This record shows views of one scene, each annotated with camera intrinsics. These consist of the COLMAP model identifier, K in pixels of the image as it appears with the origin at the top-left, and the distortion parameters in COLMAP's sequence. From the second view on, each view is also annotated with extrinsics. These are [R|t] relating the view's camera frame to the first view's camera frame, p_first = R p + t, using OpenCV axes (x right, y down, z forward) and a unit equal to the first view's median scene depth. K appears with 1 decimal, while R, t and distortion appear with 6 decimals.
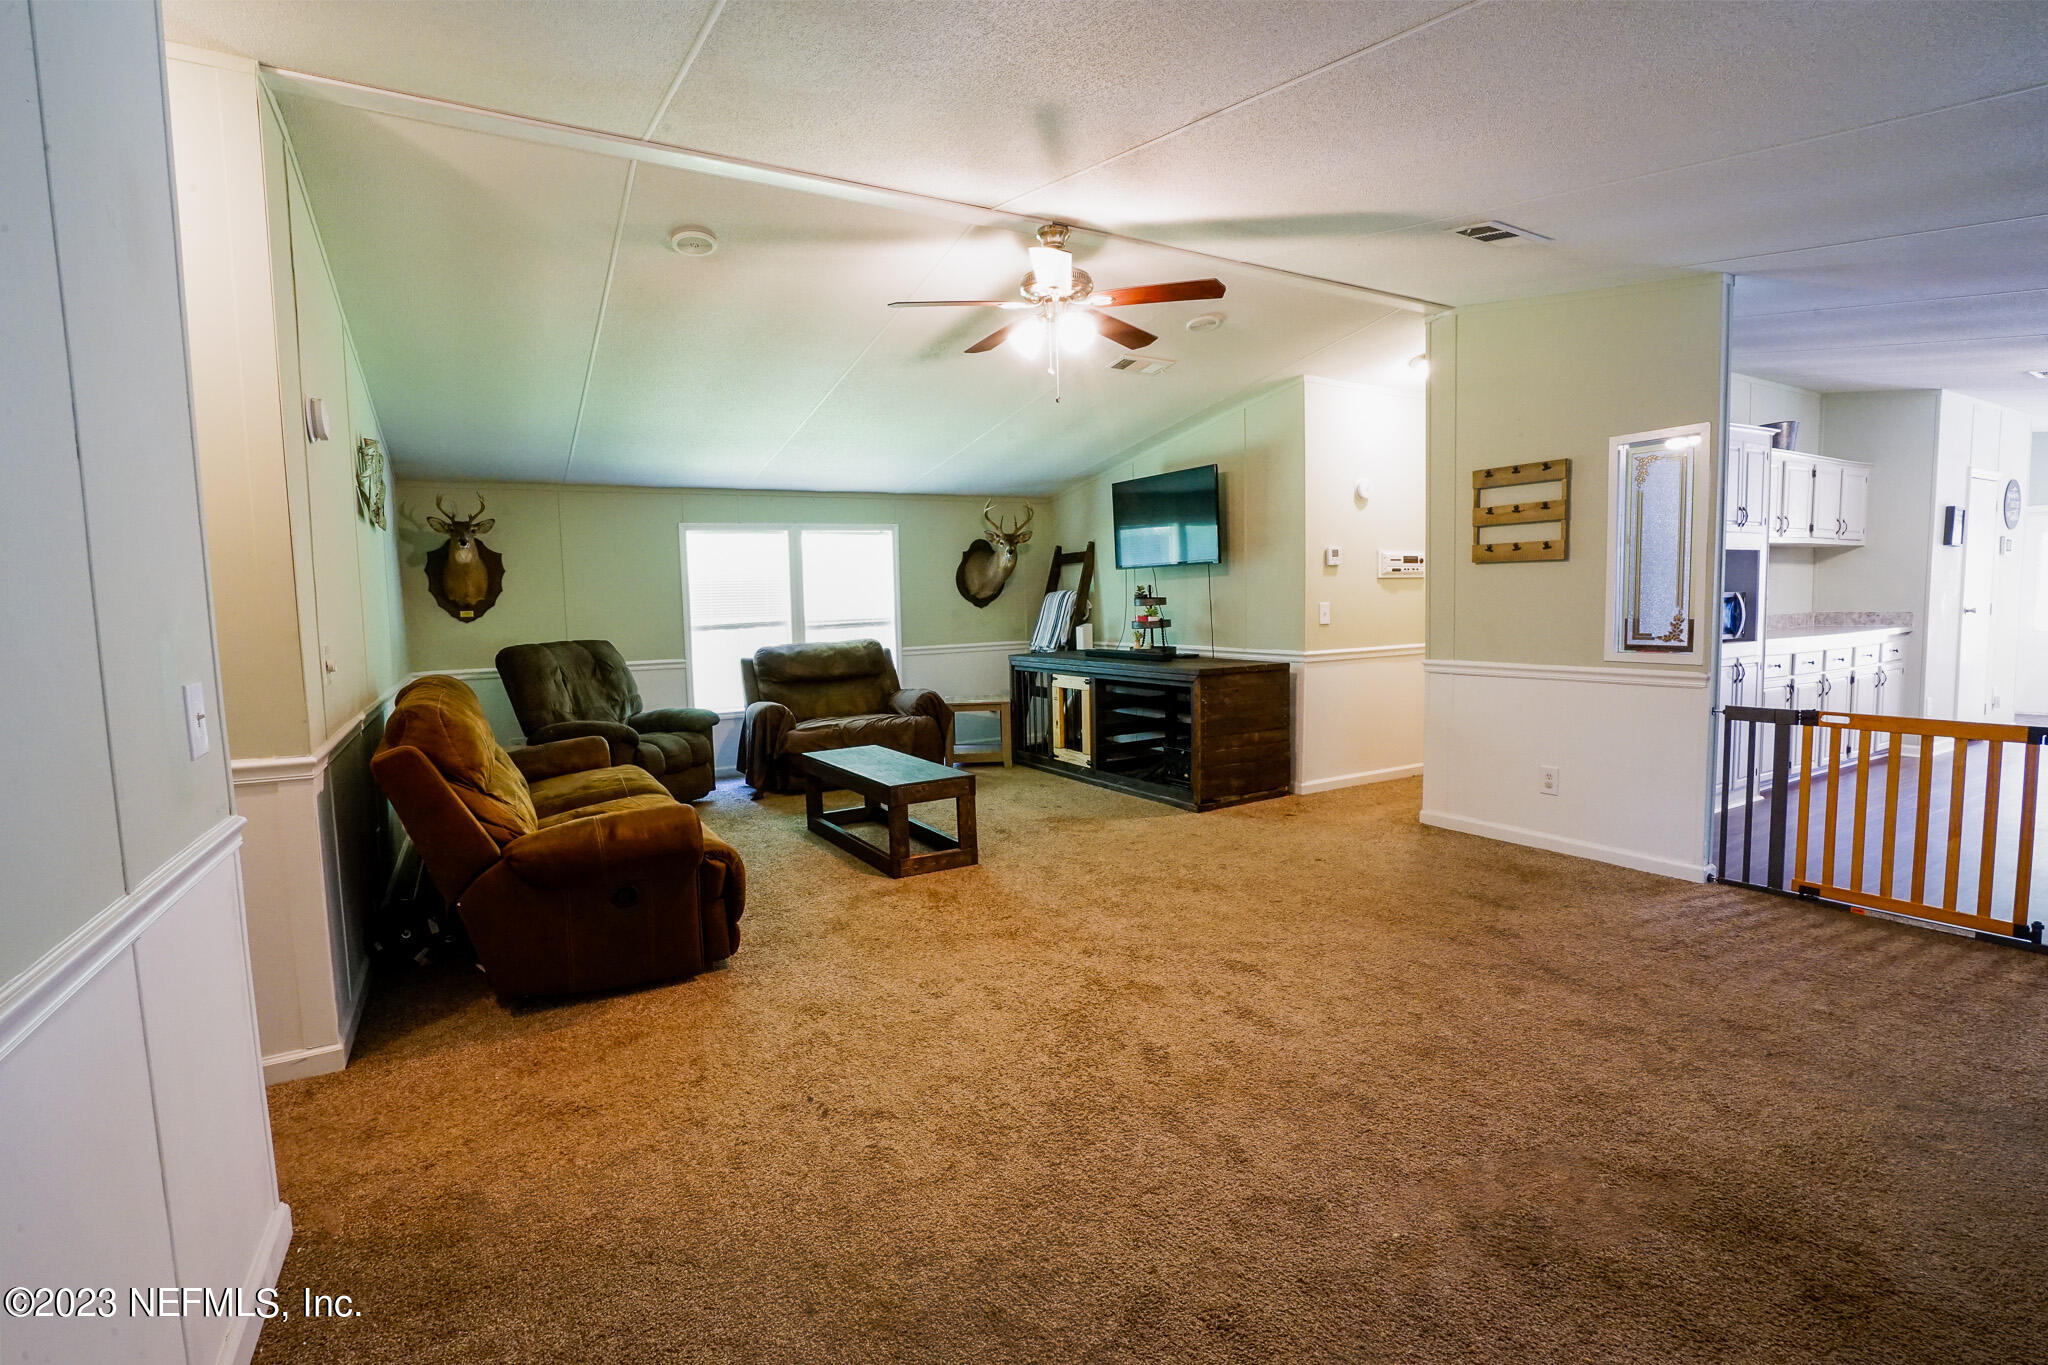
lens RADIAL K [[936.1, 0, 1025.0], [0, 936.1, 683.2], [0, 0, 1]] dist [-0.050616, 0.000003]
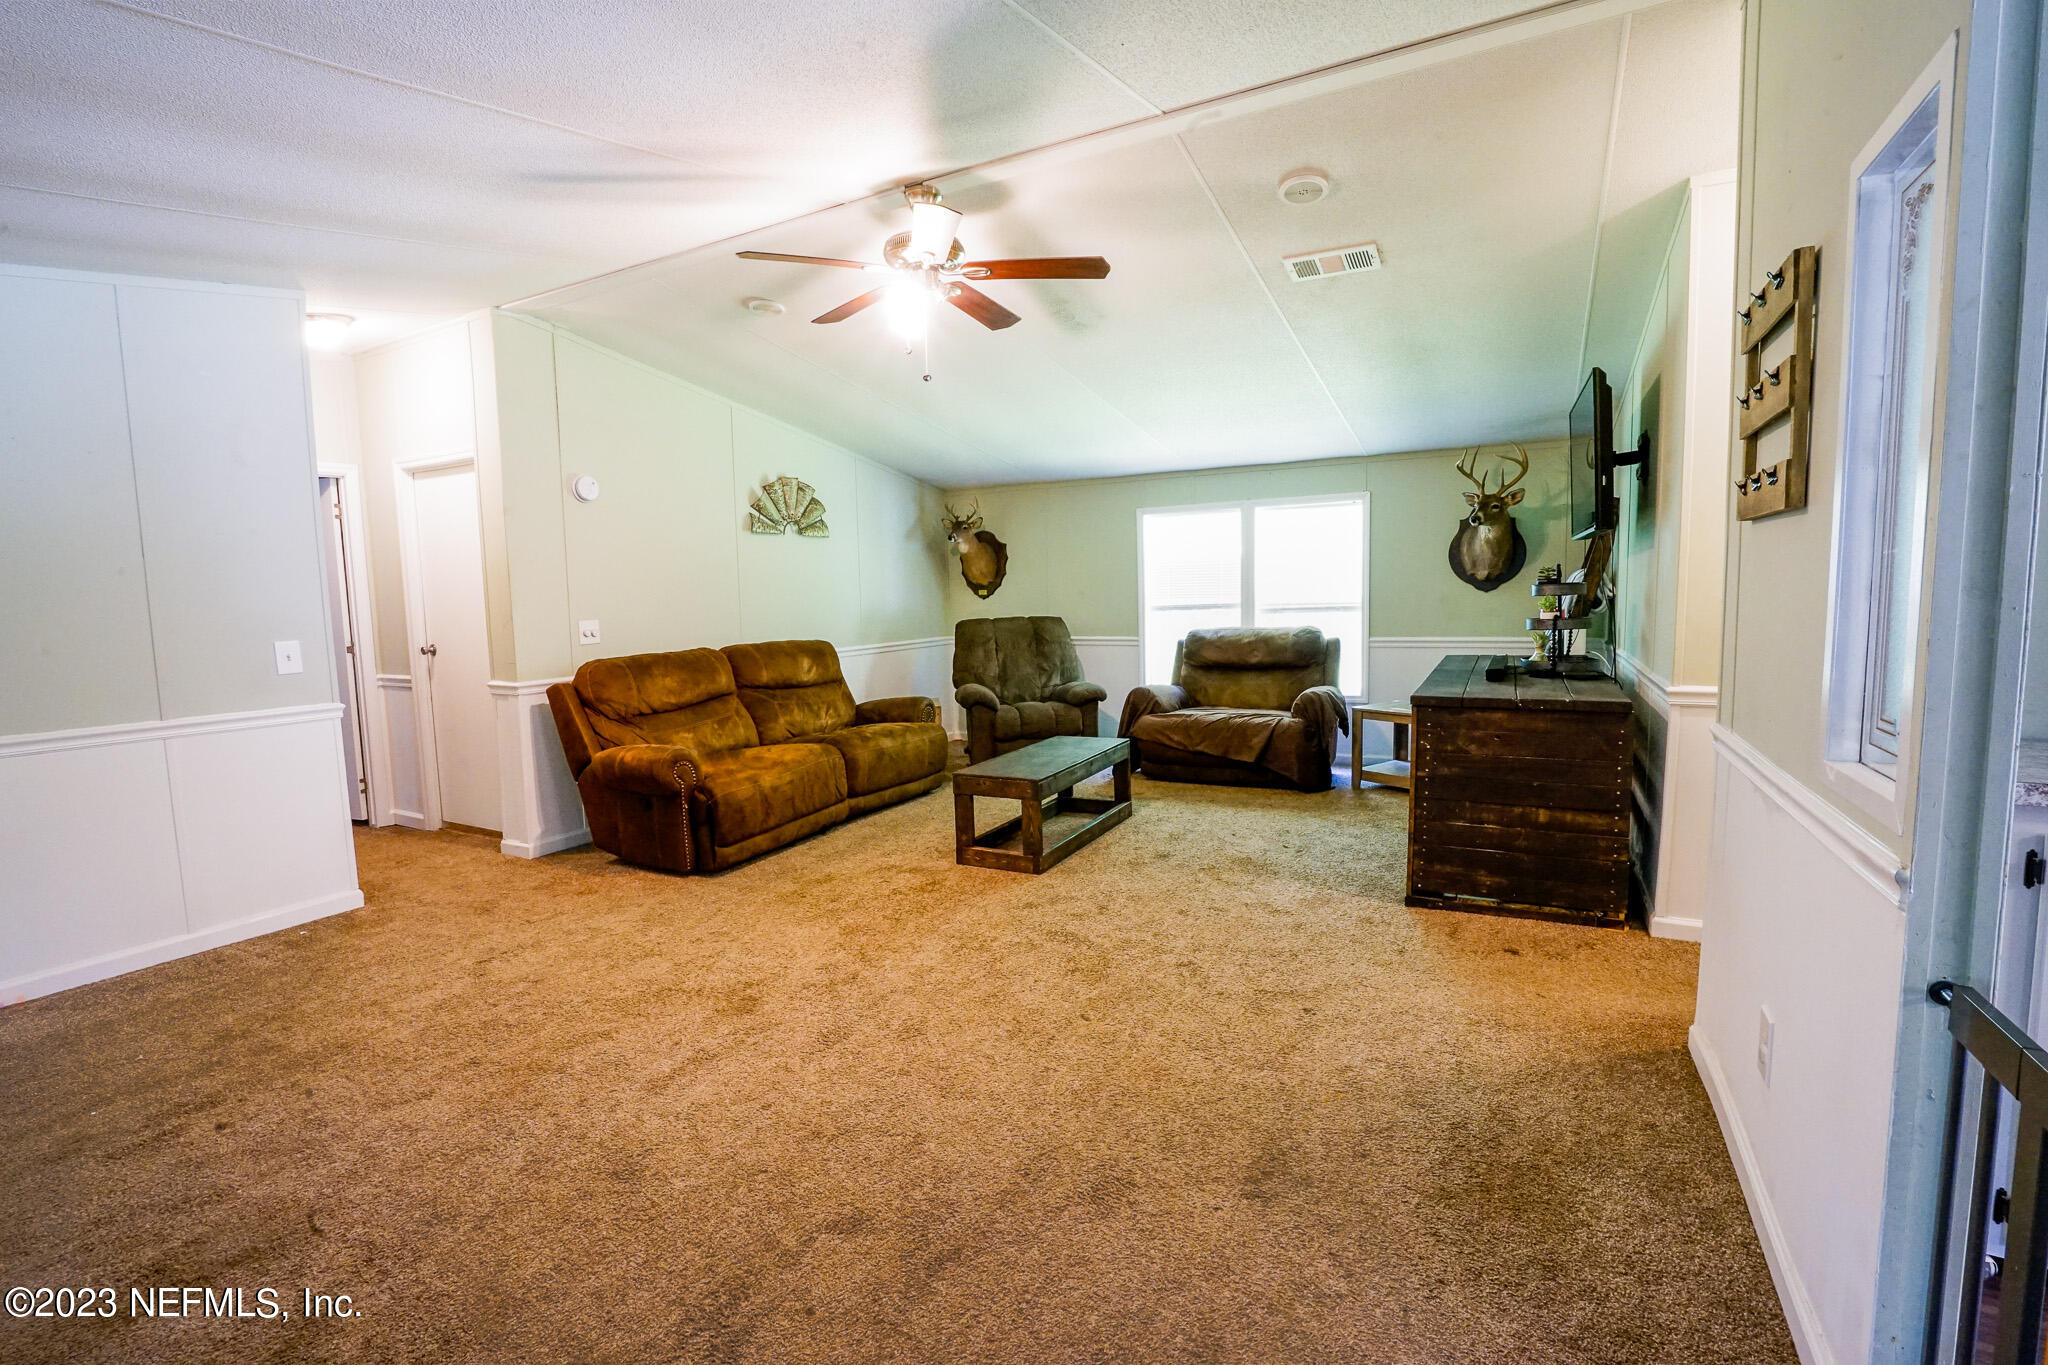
lens RADIAL K [[936.1, 0, 1025.5], [0, 936.1, 683.2], [0, 0, 1]] dist [-0.050616, 0.000003]
pose [[0.523439, 0.095481, -0.846696, 0.545535], [-0.064014, 0.995300, 0.072665, -0.049012], [0.849655, 0.016164, 0.527091, 0.374562]]
